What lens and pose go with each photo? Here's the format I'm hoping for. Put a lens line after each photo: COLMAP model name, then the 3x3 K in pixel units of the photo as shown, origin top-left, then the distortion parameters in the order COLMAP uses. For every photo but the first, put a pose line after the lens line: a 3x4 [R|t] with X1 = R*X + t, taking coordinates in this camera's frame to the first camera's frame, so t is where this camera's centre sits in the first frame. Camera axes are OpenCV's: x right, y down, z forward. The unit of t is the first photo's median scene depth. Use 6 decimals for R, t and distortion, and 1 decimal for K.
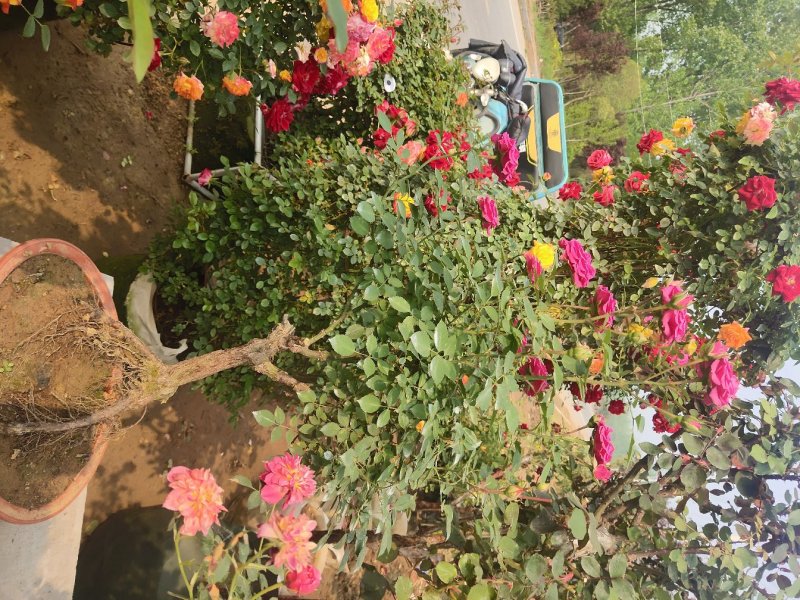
lens RADIAL K [[624.1, 0, 399.7], [0, 624.1, 299.9], [0, 0, 1]] dist [0.044372, -0.032122]
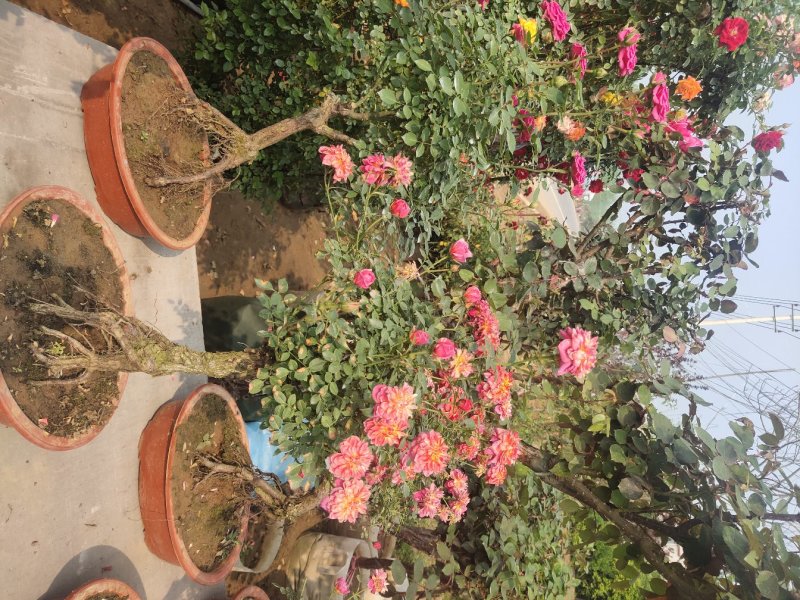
lens RADIAL K [[624.1, 0, 401.5], [0, 624.1, 298.1], [0, 0, 1]] dist [0.044372, -0.032122]
pose [[0.995439, -0.094804, 0.010617, -0.056676], [0.088625, 0.960219, 0.264812, 0.066083], [-0.035300, -0.262664, 0.964242, -0.218126]]
